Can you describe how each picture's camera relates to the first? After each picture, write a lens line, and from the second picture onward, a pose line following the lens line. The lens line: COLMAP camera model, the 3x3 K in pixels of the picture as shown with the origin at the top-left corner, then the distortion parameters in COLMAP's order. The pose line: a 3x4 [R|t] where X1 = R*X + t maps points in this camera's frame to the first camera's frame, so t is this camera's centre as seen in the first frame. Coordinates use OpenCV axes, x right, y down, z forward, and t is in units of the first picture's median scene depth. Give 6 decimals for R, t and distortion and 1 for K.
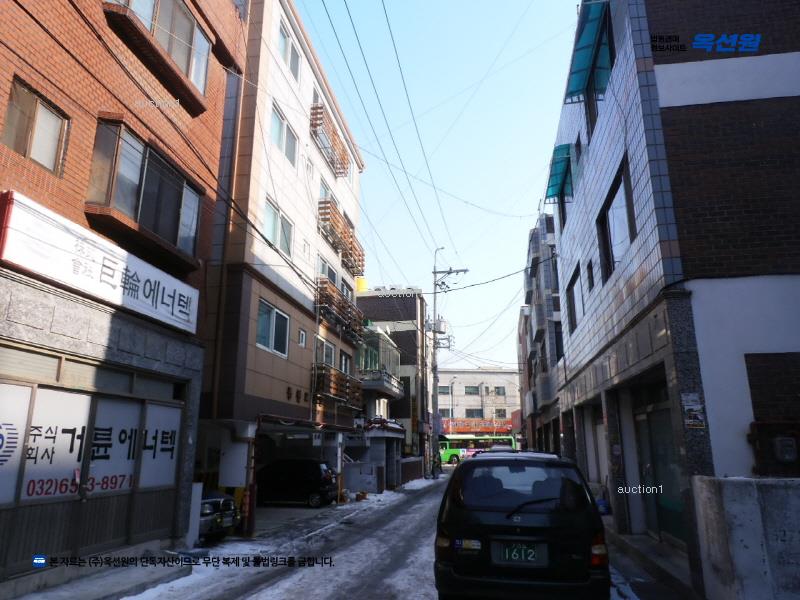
lens RADIAL K [[564.5, 0, 400.0], [0, 564.5, 300.0], [0, 0, 1]] dist [-0.011757, 0.001895]
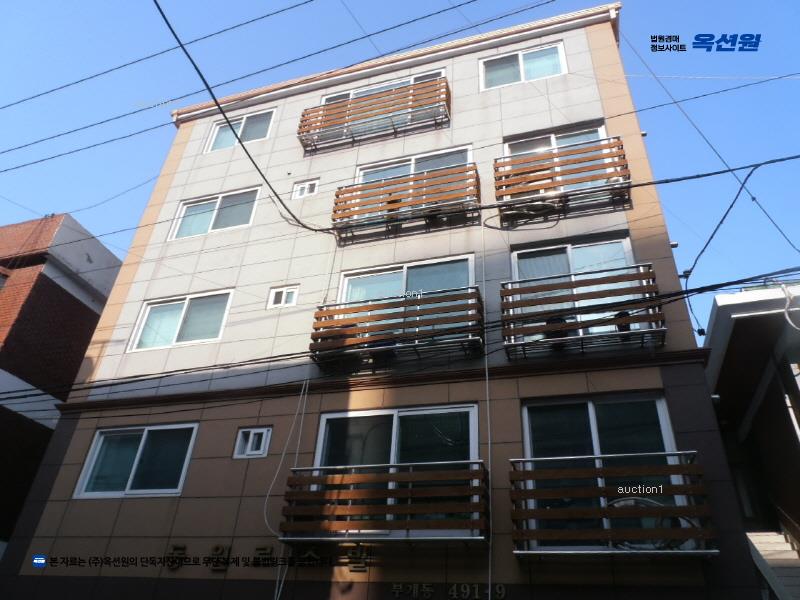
lens RADIAL K [[564.5, 0, 400.0], [0, 564.5, 300.0], [0, 0, 1]] dist [-0.011757, 0.001895]
pose [[-0.133692, -0.550744, -0.823898, 0.331427], [0.199965, 0.799270, -0.566729, 0.298397], [0.970639, -0.240518, 0.003274, 1.196357]]
